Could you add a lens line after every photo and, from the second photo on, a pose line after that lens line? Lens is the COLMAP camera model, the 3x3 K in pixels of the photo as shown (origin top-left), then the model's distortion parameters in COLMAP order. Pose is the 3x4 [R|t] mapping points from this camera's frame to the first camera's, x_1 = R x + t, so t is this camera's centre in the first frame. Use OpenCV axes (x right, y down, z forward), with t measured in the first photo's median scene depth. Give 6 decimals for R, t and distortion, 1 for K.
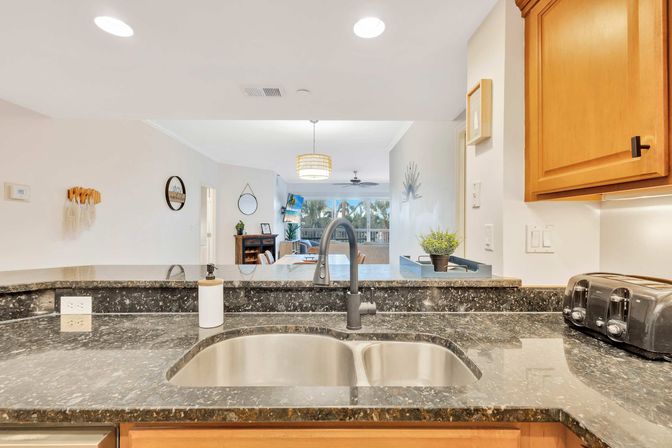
lens RADIAL K [[306.9, 0, 336.0], [0, 306.9, 224.0], [0, 0, 1]] dist [0.002209, -0.000308]
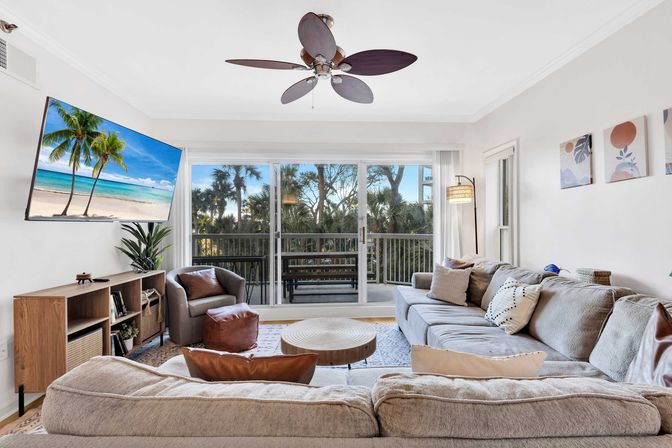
lens RADIAL K [[313.4, 0, 336.0], [0, 313.4, 224.0], [0, 0, 1]] dist [0.009885, -0.000856]
pose [[0.998452, -0.002815, 0.055555, 0.066909], [0.002891, 0.999995, -0.001298, 0.000643], [-0.055551, 0.001457, 0.998455, 0.850851]]
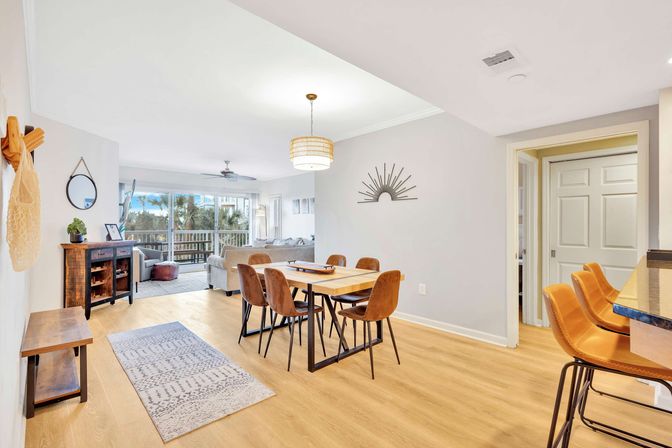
lens RADIAL K [[309.1, 0, 335.9], [0, 309.1, 225.9], [0, 0, 1]] dist [0.003813, 0.000378]
pose [[0.734904, -0.003463, 0.678162, -0.335459], [0.000182, 0.999988, 0.004909, -0.000474], [-0.678171, -0.003484, 0.734896, 0.212499]]
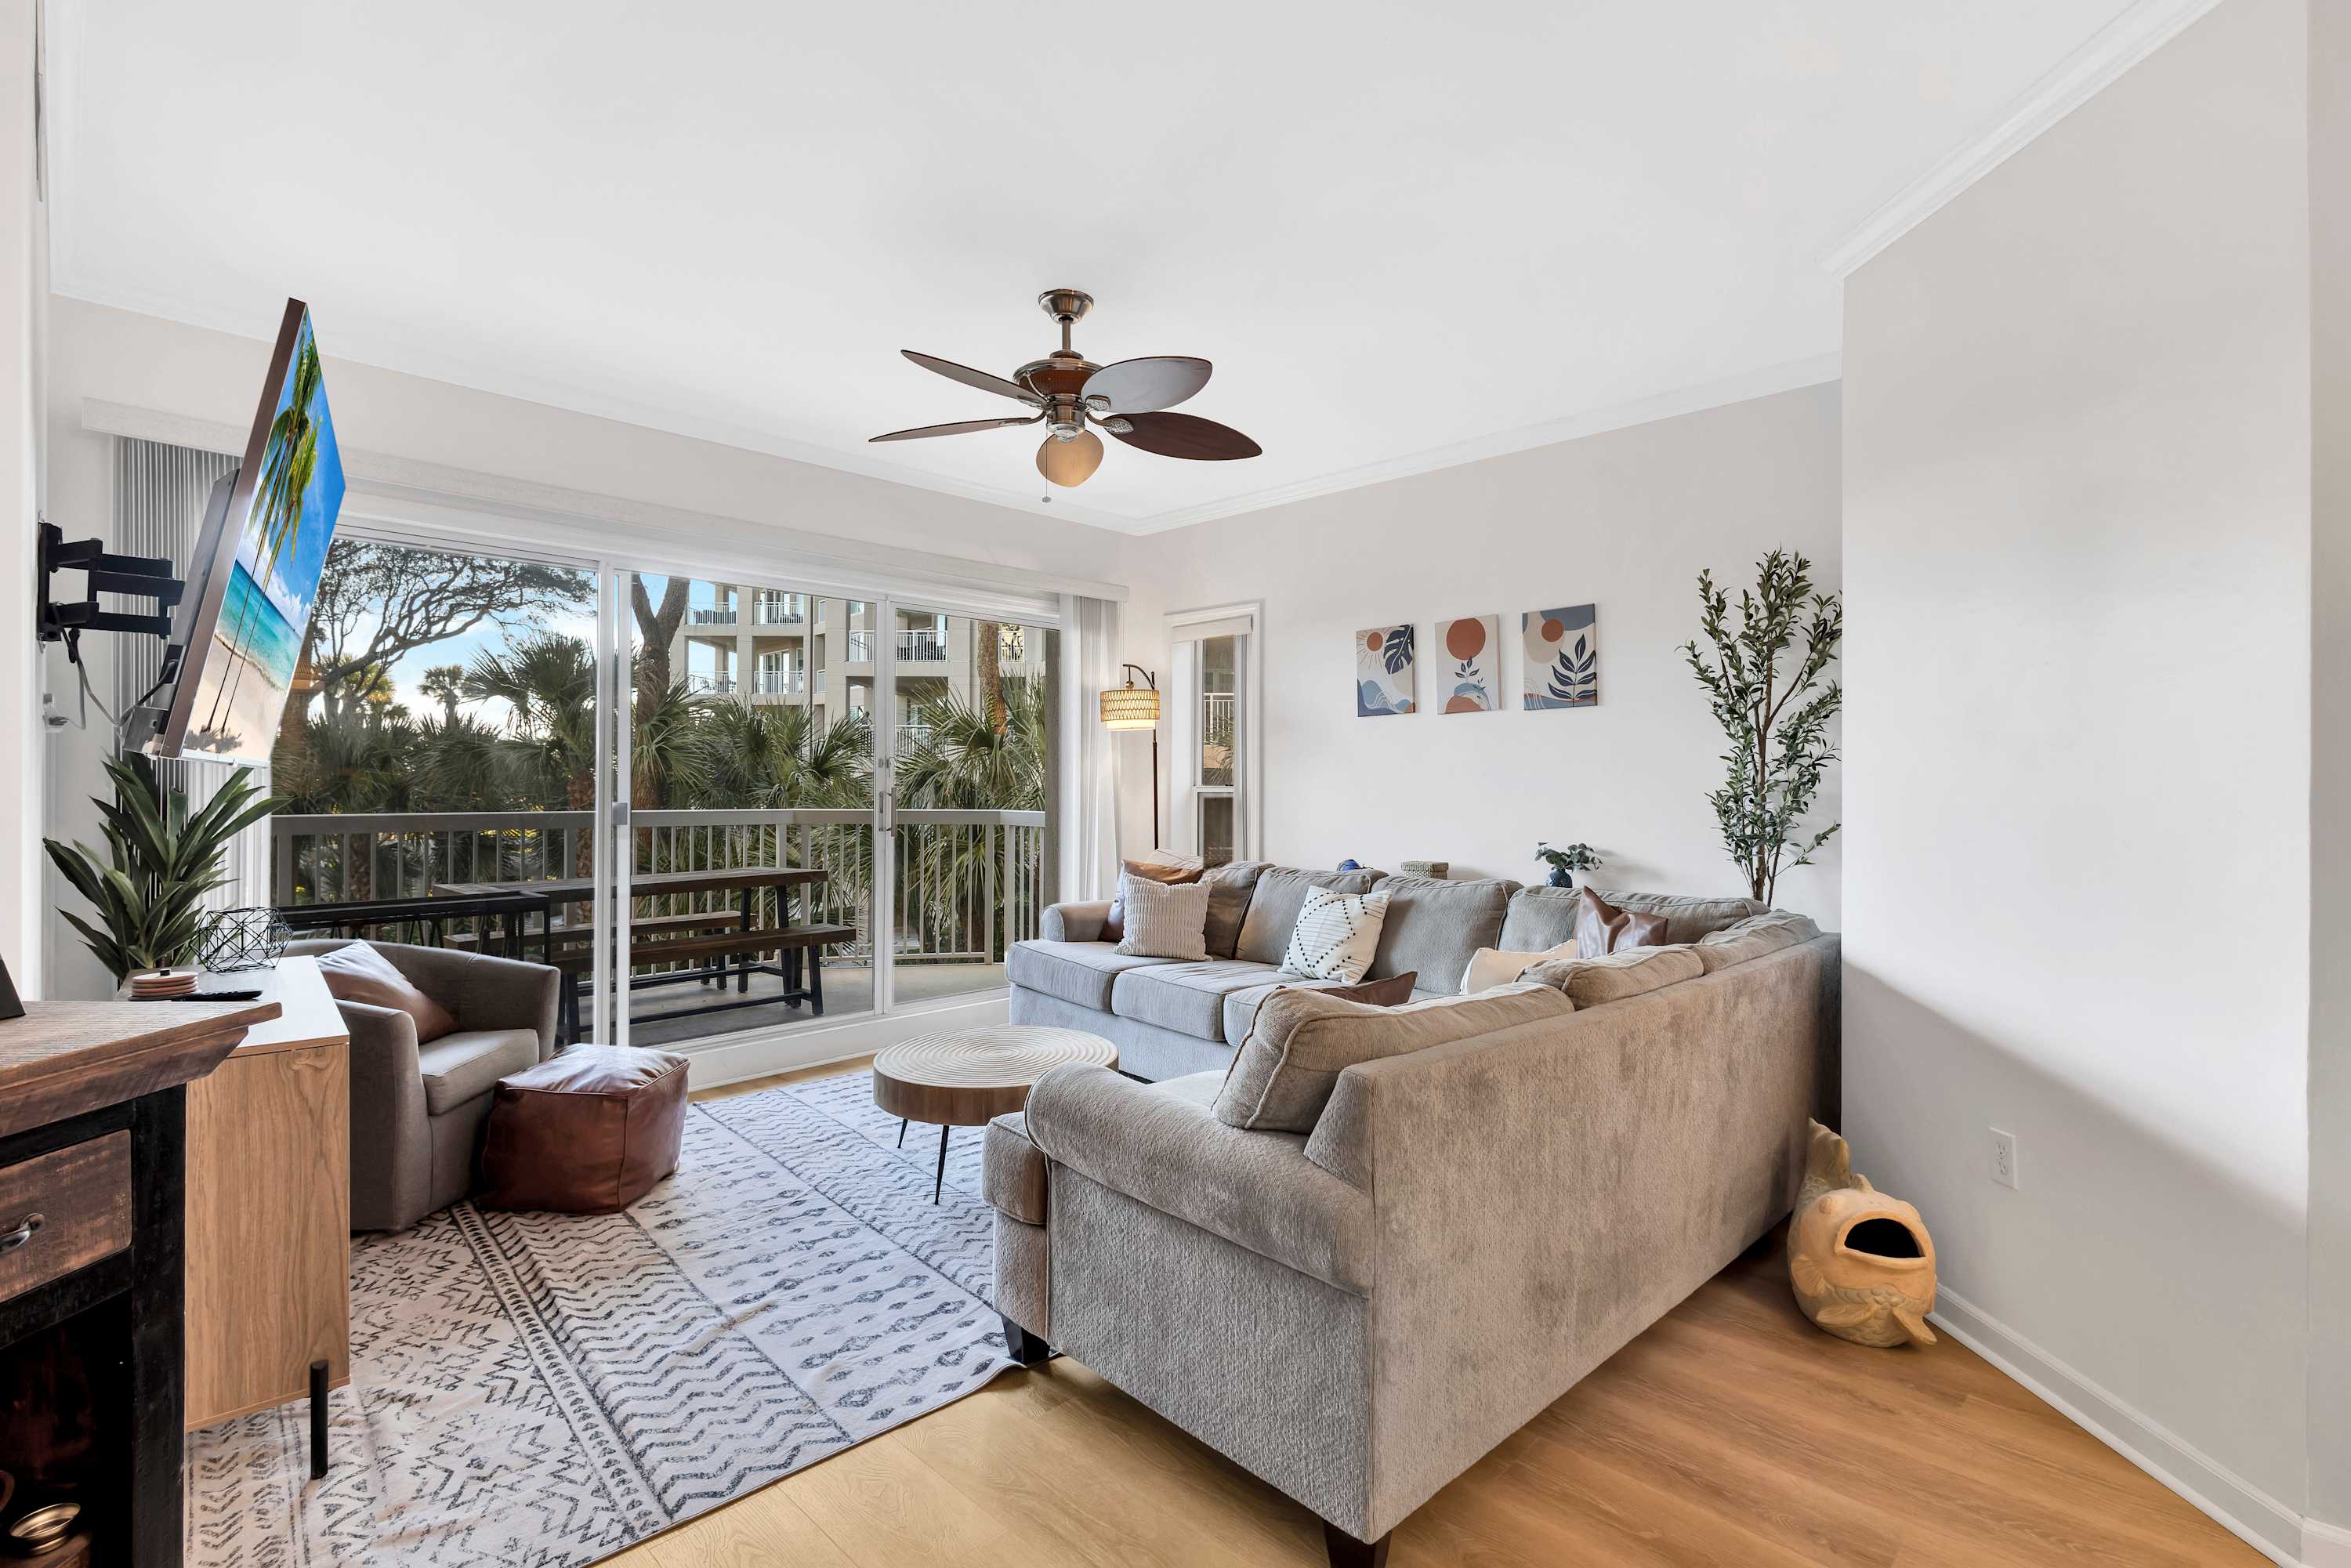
lens RADIAL K [[1073.6, 0, 1175.5], [0, 1073.6, 784.0], [0, 0, 1]] dist [0.002209, -0.000308]
pose [[0.710241, 0.001971, 0.703956, -0.207698], [-0.005488, 0.999981, 0.002738, 0.000290], [-0.703938, -0.005808, 0.710238, 0.809953]]
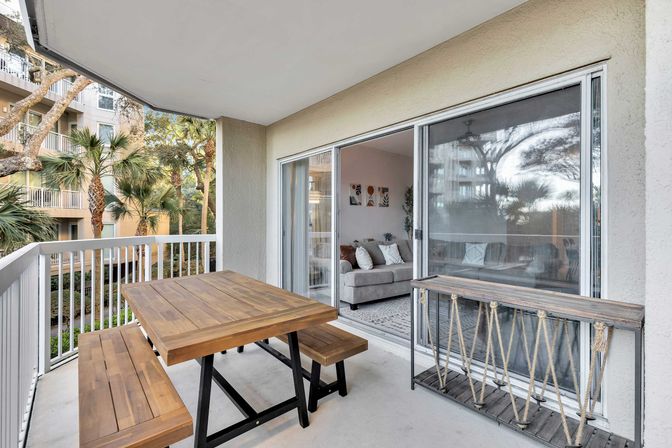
lens RADIAL K [[306.9, 0, 336.0], [0, 306.9, 224.0], [0, 0, 1]] dist [0.002209, -0.000308]
pose [[-0.639137, -0.004803, 0.769078, -0.231013], [-0.004945, 0.999985, 0.002136, 0.006803], [-0.769077, -0.002438, -0.639151, 1.758633]]
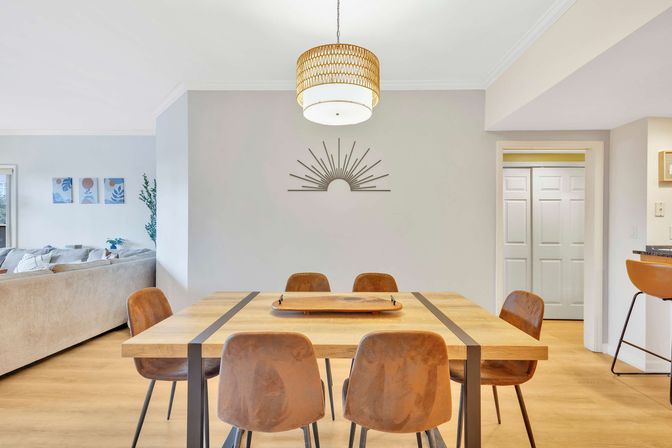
lens RADIAL K [[306.9, 0, 336.0], [0, 306.9, 224.0], [0, 0, 1]] dist [0.002209, -0.000308]
pose [[0.032123, 0.000154, 0.999484, -0.287440], [-0.004921, 0.999988, 0.000004, 0.000401], [-0.999472, -0.004918, 0.032123, 0.580900]]
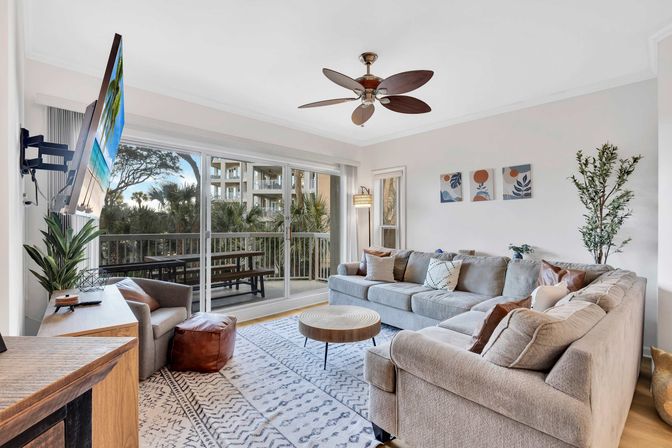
lens RADIAL K [[309.1, 0, 335.9], [0, 309.1, 225.9], [0, 0, 1]] dist [0.003813, 0.000378]
pose [[0.728549, -0.001967, 0.684991, -0.209052], [-0.003407, 0.999973, 0.006495, 0.001011], [-0.684985, -0.007066, 0.728523, 0.914187]]
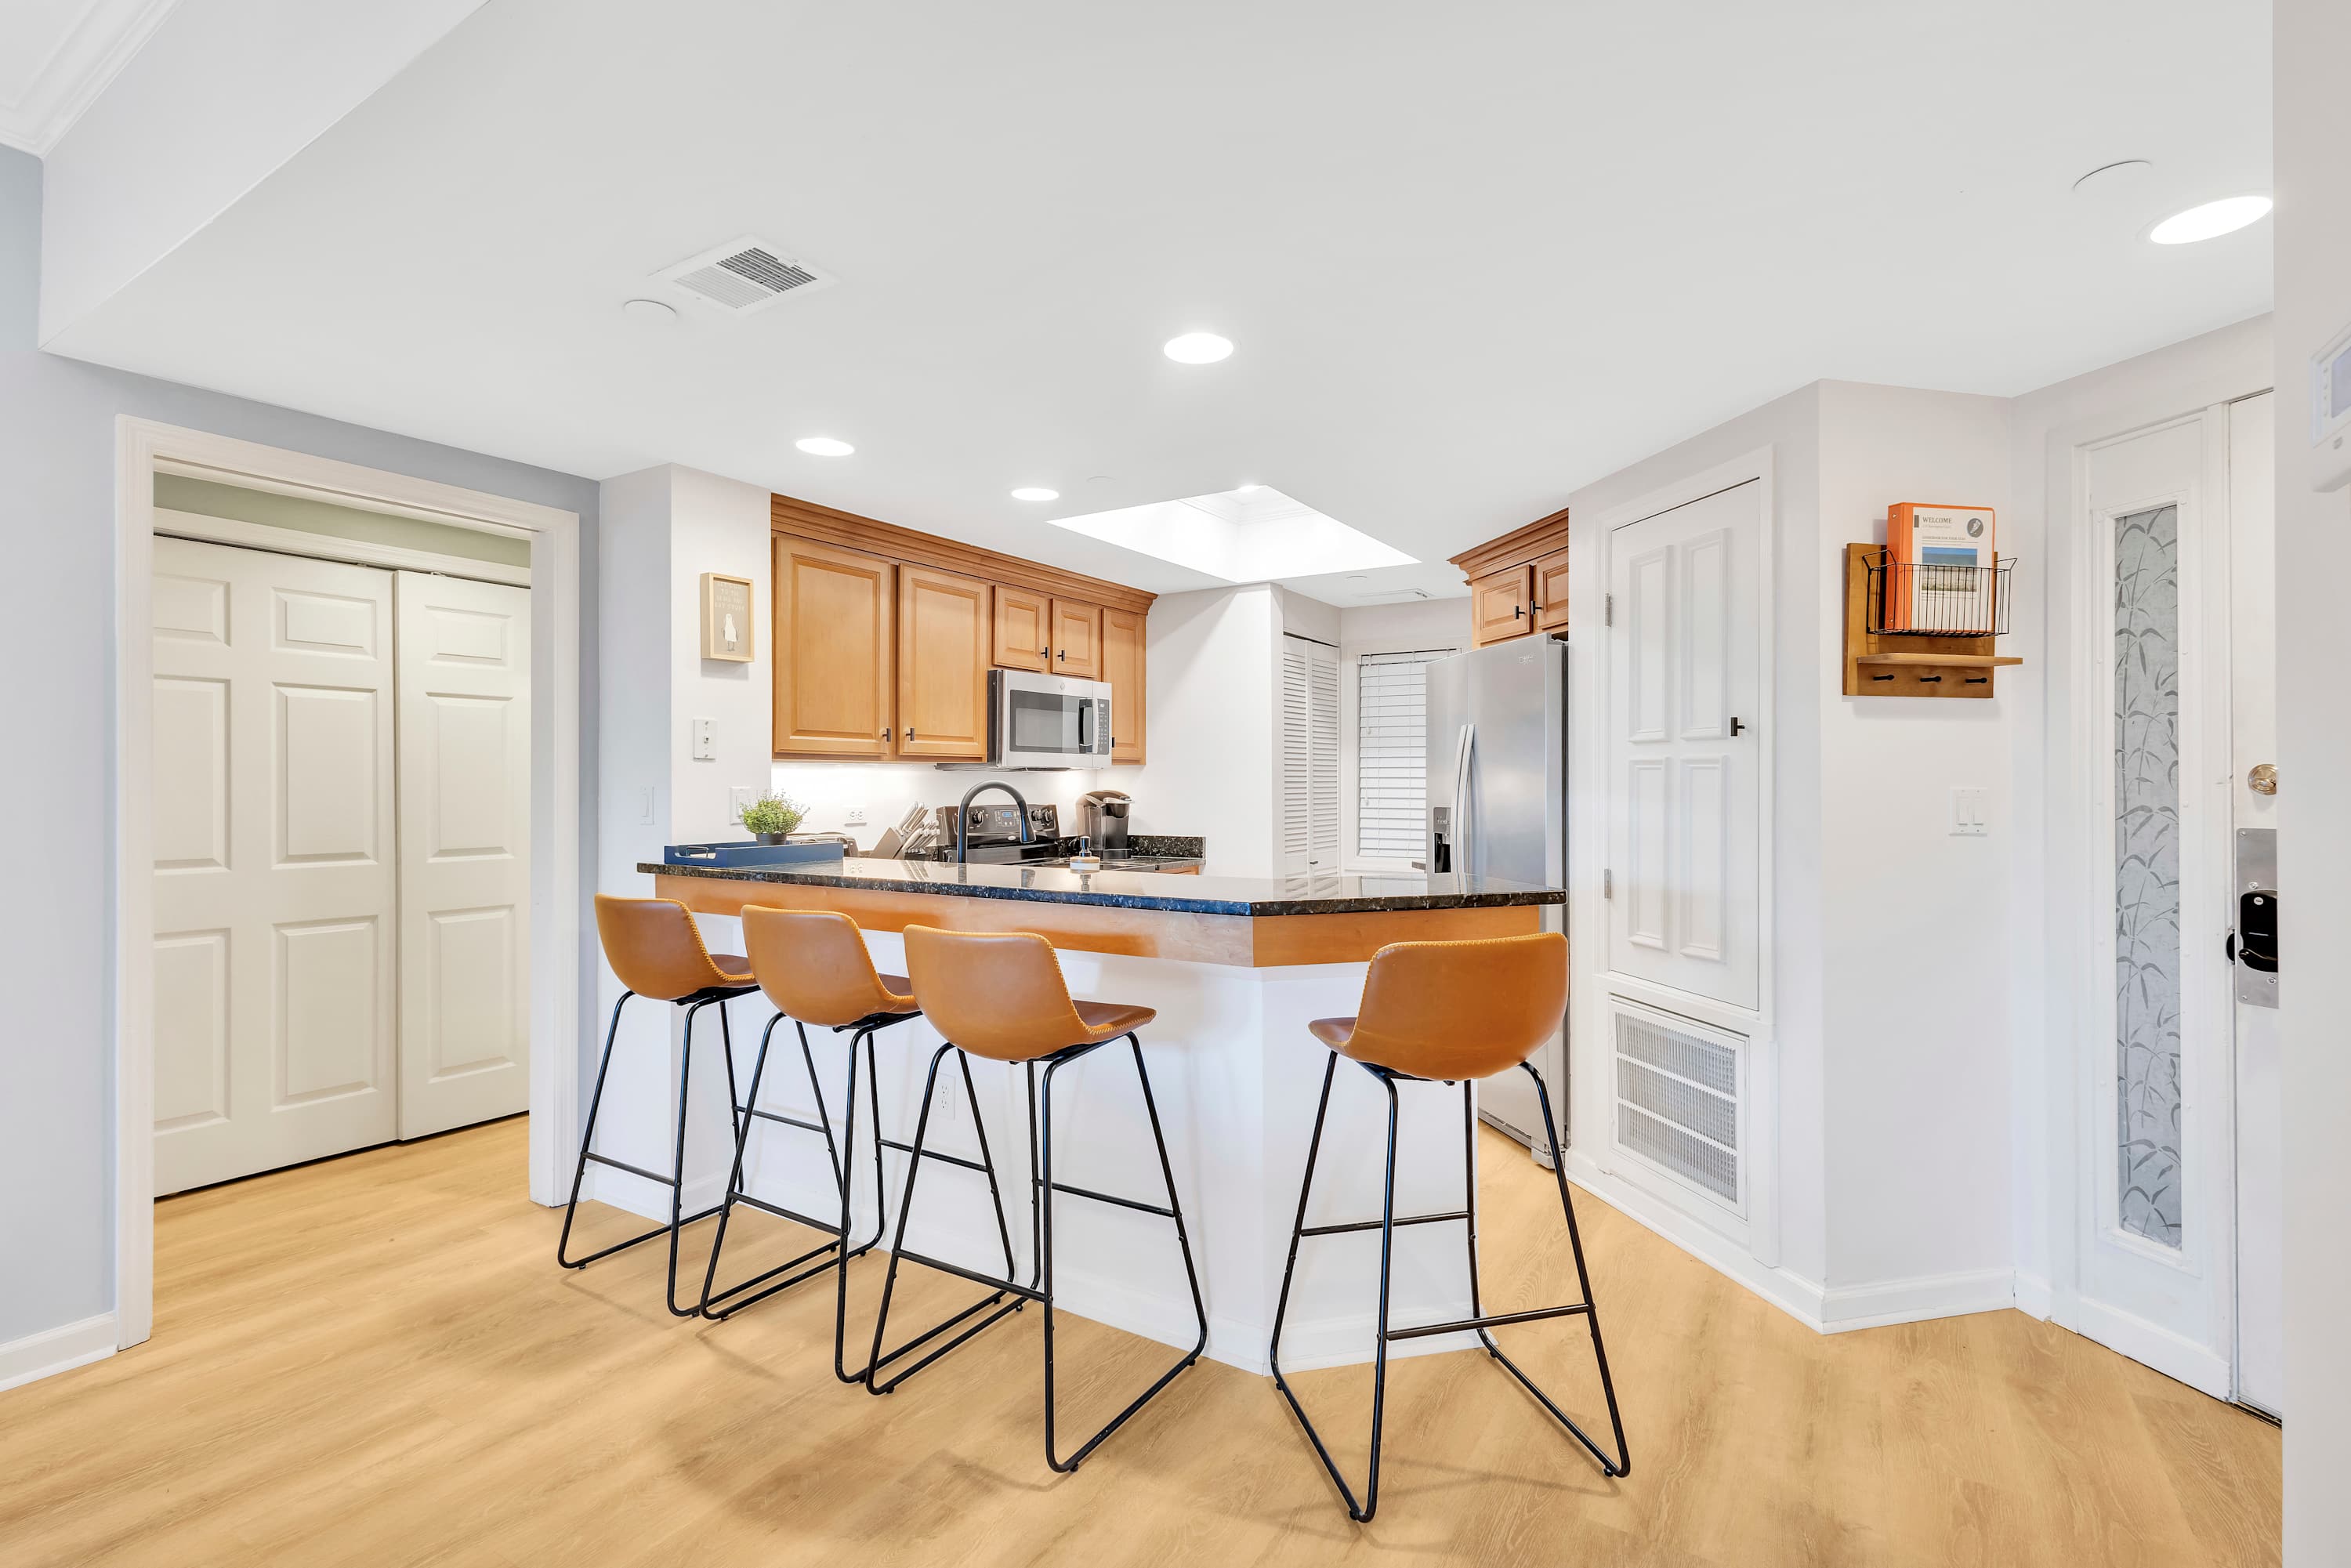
lens RADIAL K [[1073.6, 0, 1175.5], [0, 1073.6, 784.0], [0, 0, 1]] dist [0.002209, -0.000308]
pose [[-0.842891, 0.002145, 0.538080, -0.309859], [-0.000476, 0.999989, -0.004732, 0.001365], [-0.538084, -0.004244, -0.842881, 0.475569]]
